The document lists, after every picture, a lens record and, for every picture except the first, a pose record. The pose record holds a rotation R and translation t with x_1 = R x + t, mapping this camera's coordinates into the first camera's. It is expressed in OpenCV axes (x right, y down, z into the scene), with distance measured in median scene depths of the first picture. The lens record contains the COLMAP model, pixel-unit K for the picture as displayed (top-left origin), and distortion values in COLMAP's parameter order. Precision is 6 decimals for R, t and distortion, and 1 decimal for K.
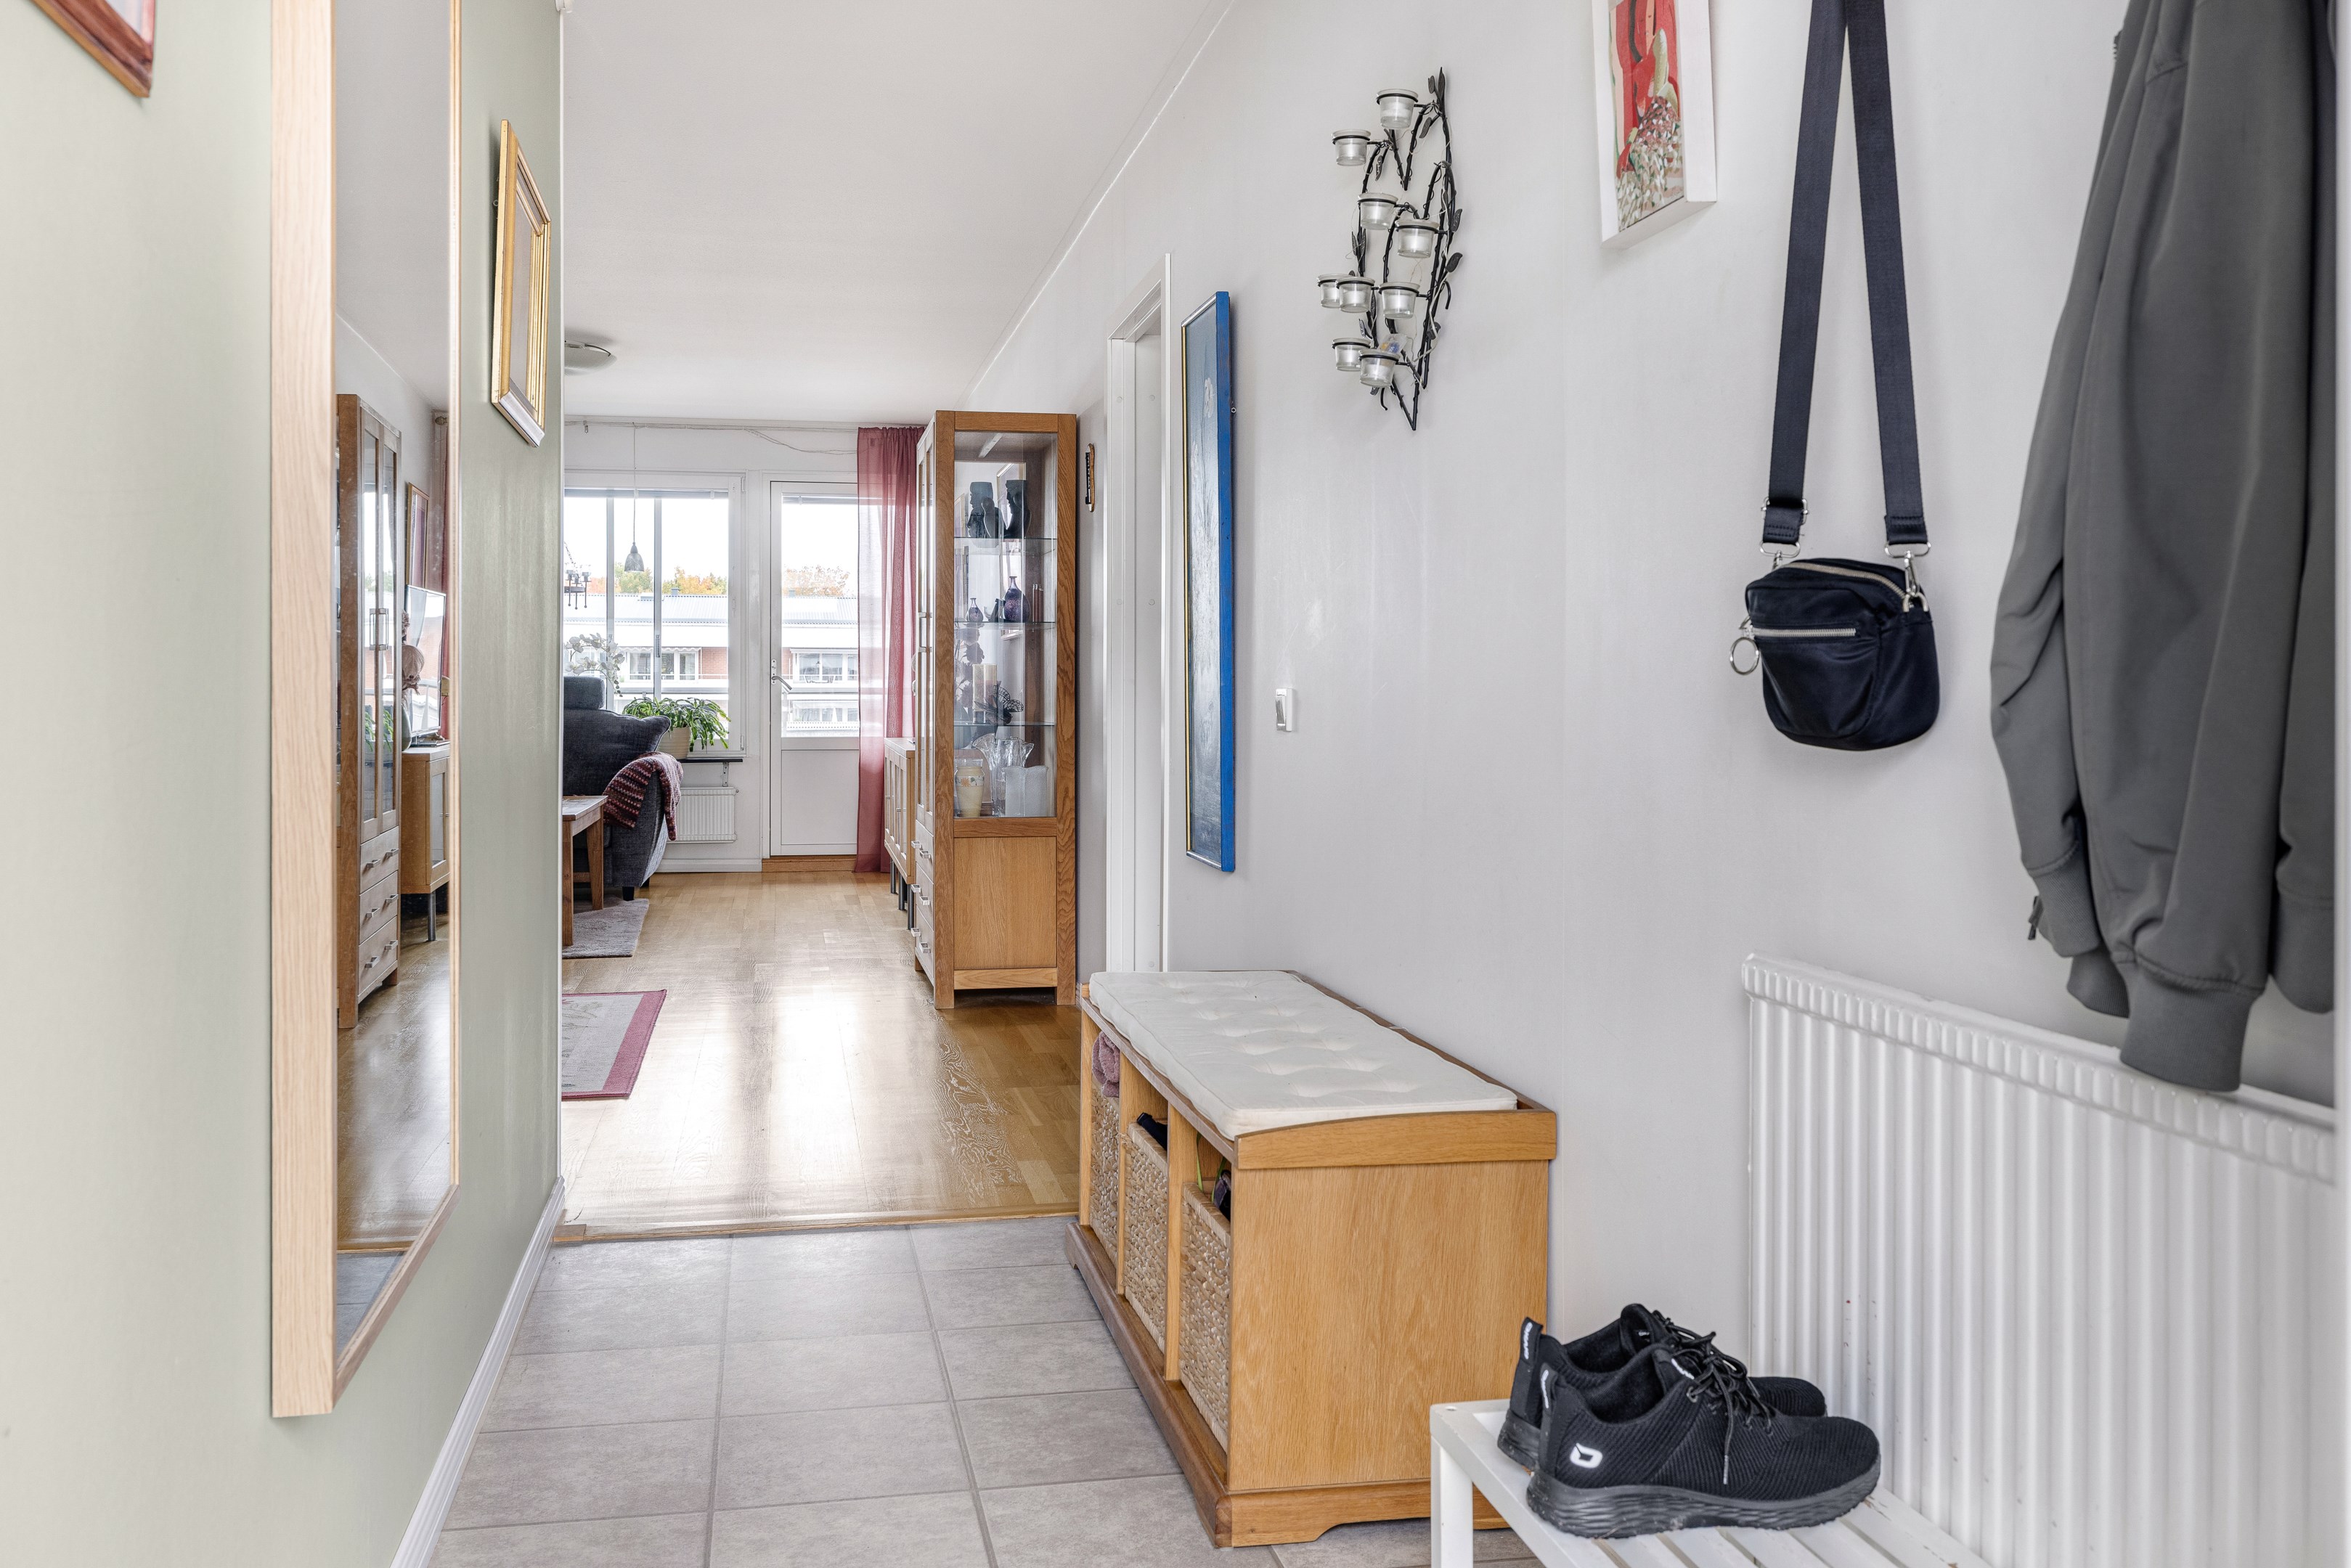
lens RADIAL K [[1784.4, 0, 1169.9], [0, 1784.4, 703.7], [0, 0, 1]] dist [-0.014228, 0.001374]
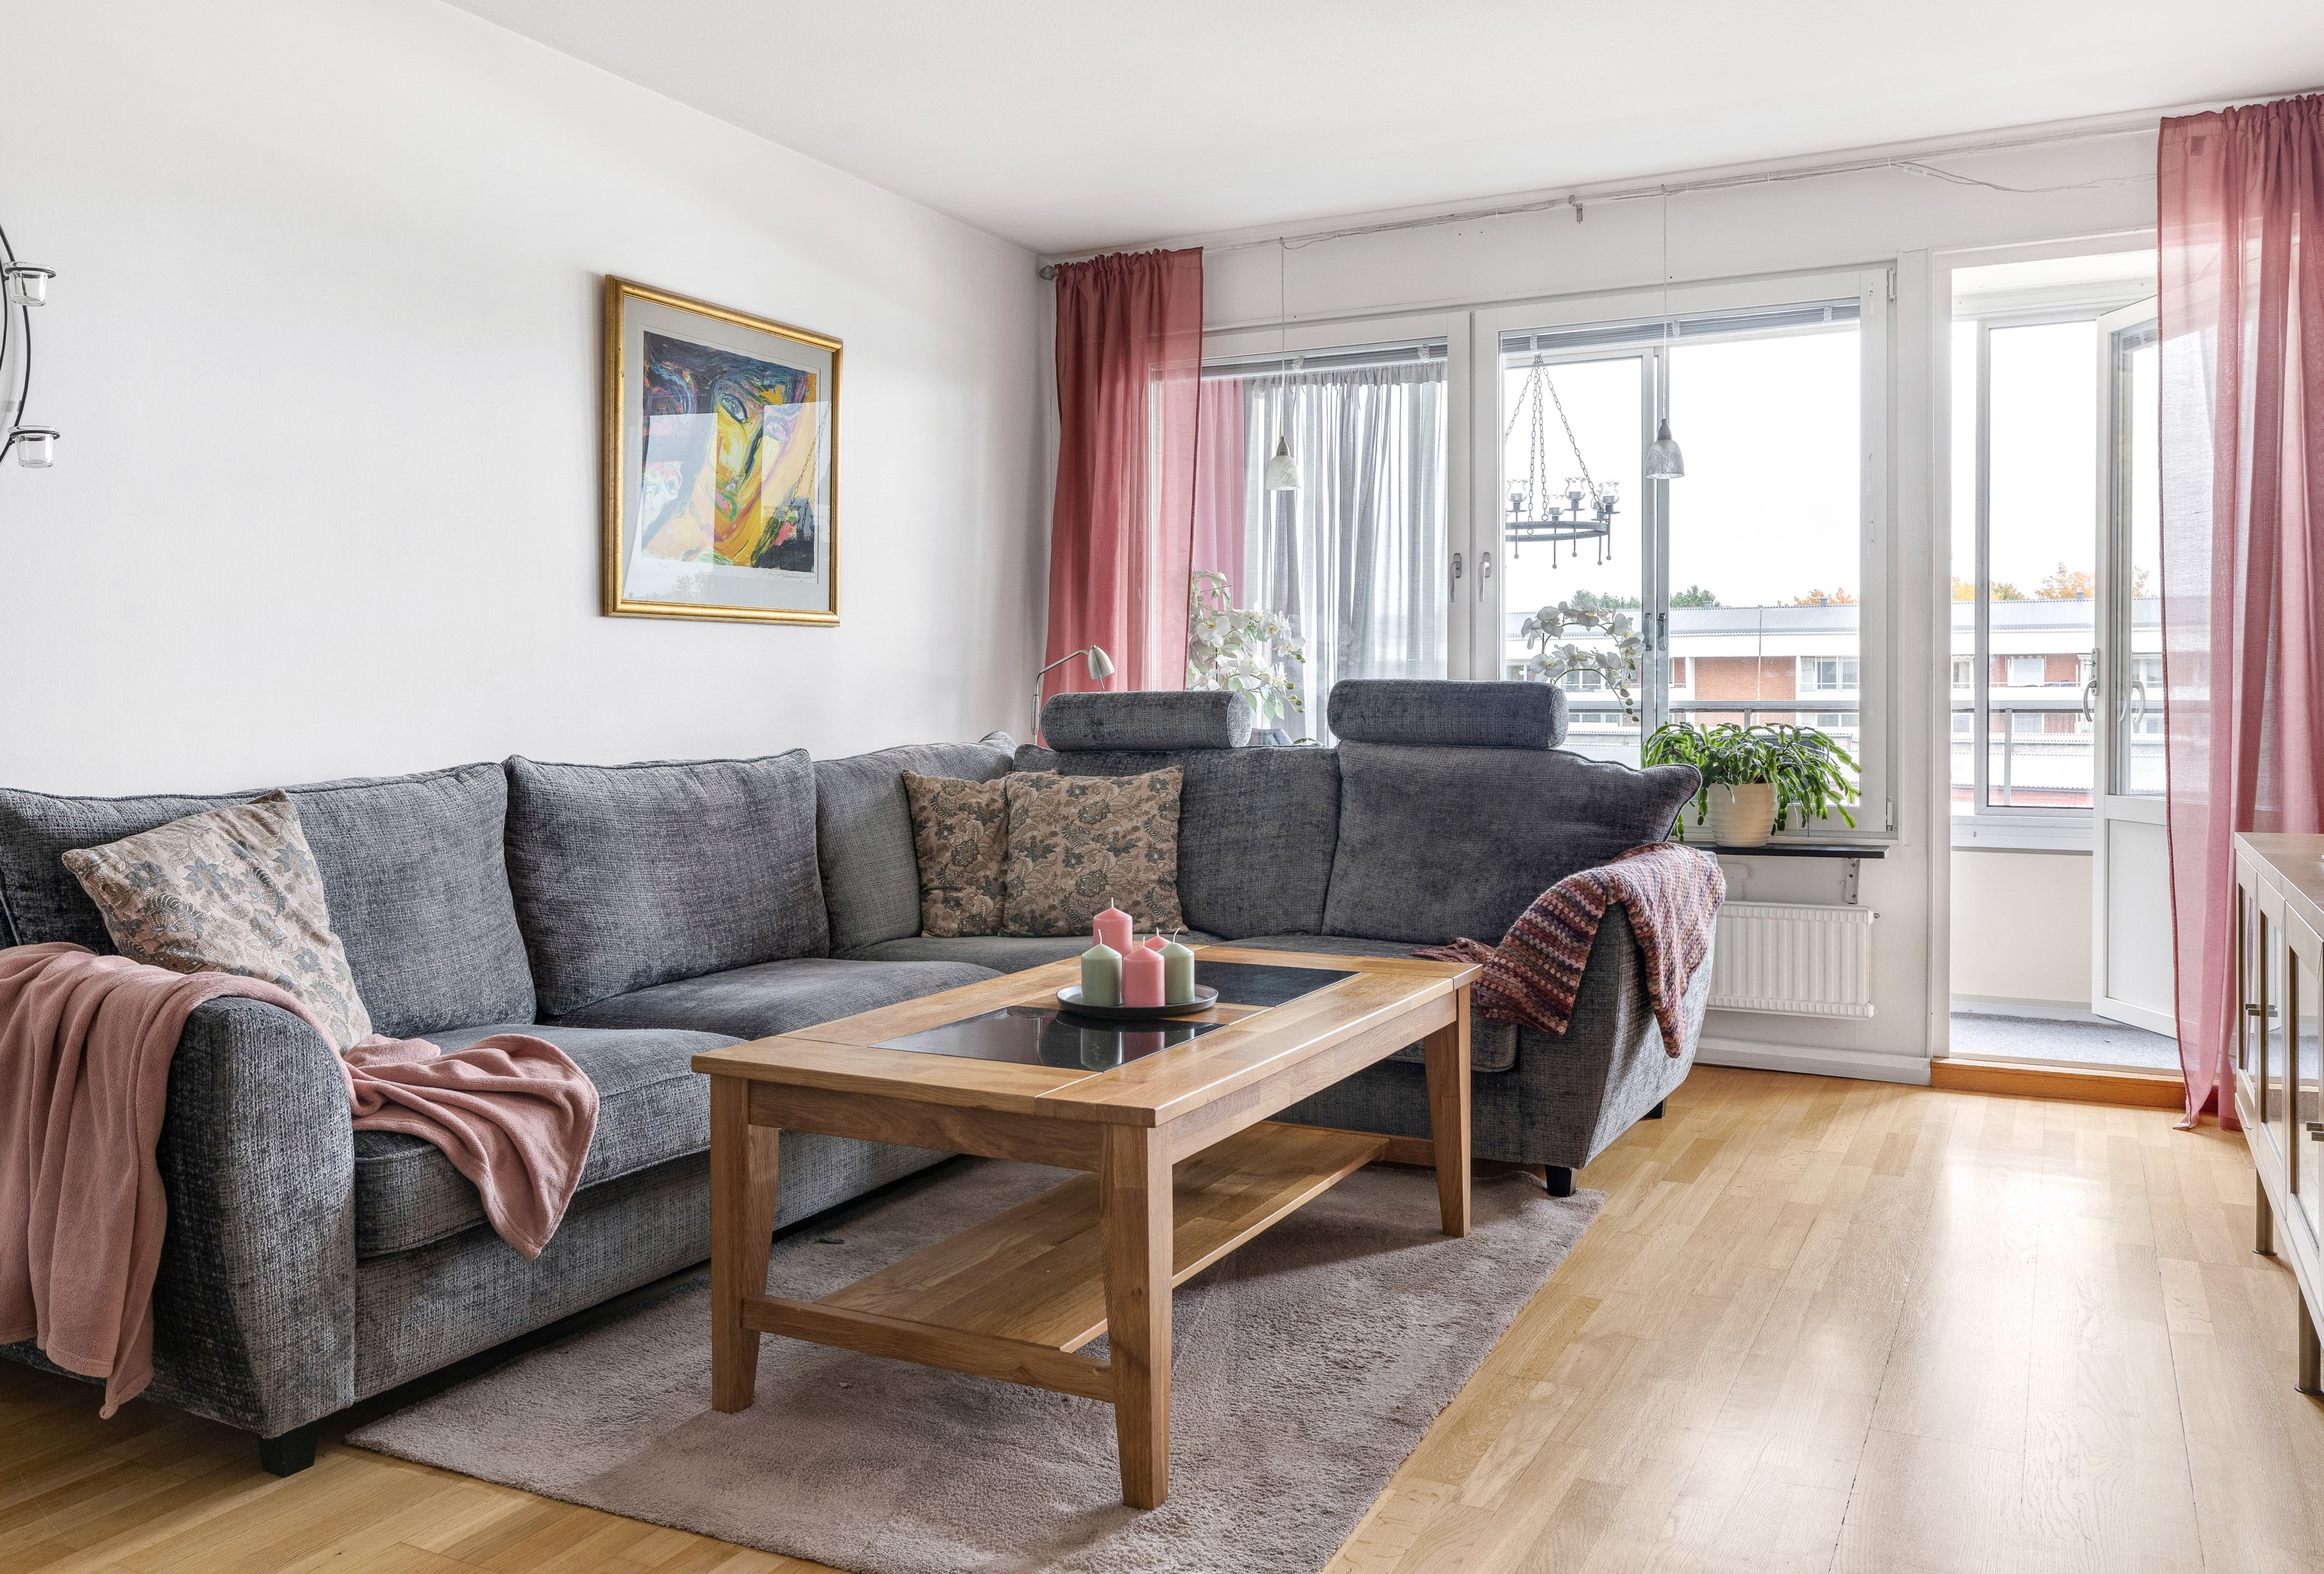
lens RADIAL K [[1784.3, 0, 1155.8], [0, 1784.3, 713.3], [0, 0, 1]] dist [0.000260, -0.000195]
pose [[0.771864, 0.003513, -0.635778, -0.099364], [-0.001202, 0.999991, 0.004066, -0.008756], [0.635787, -0.002374, 0.771861, 0.582421]]
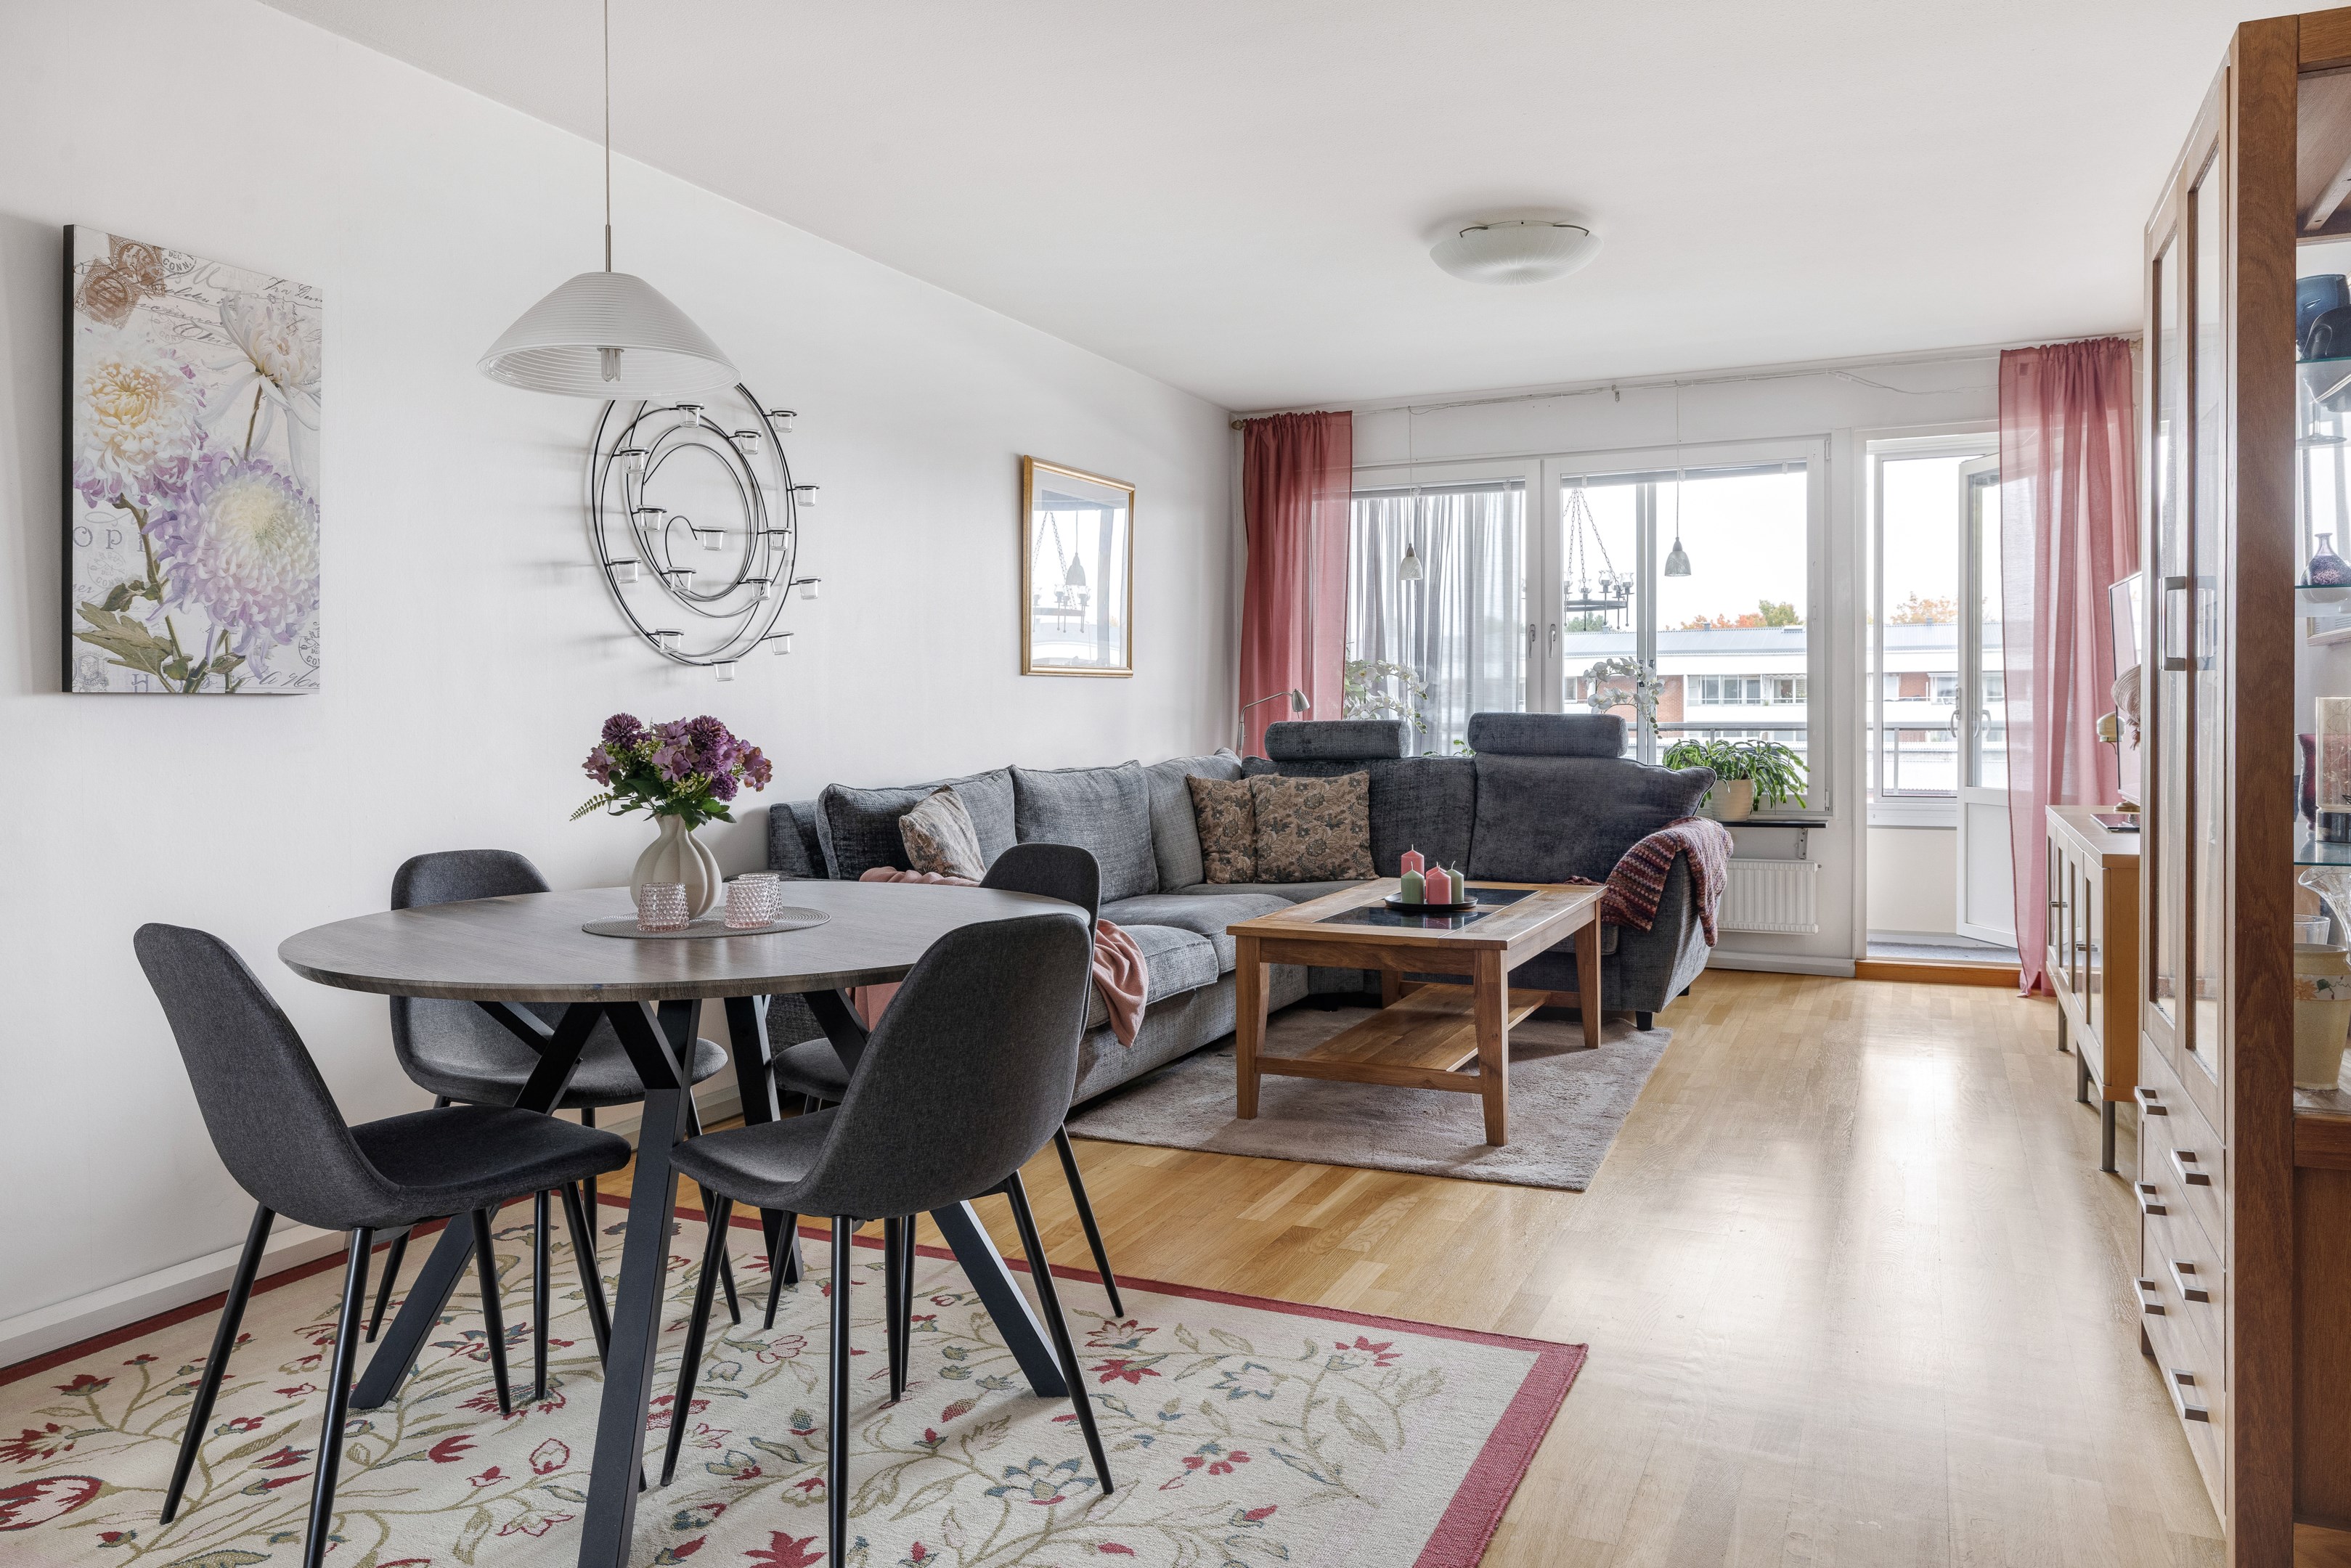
lens RADIAL K [[1623.3, 0, 1185.0], [0, 1623.3, 731.1], [0, 0, 1]] dist [0.002543, 0.000188]
pose [[0.801638, 0.001149, -0.597809, -0.060554], [0.003091, 0.999977, 0.006066, -0.013256], [0.597802, -0.006711, 0.801616, 0.358086]]
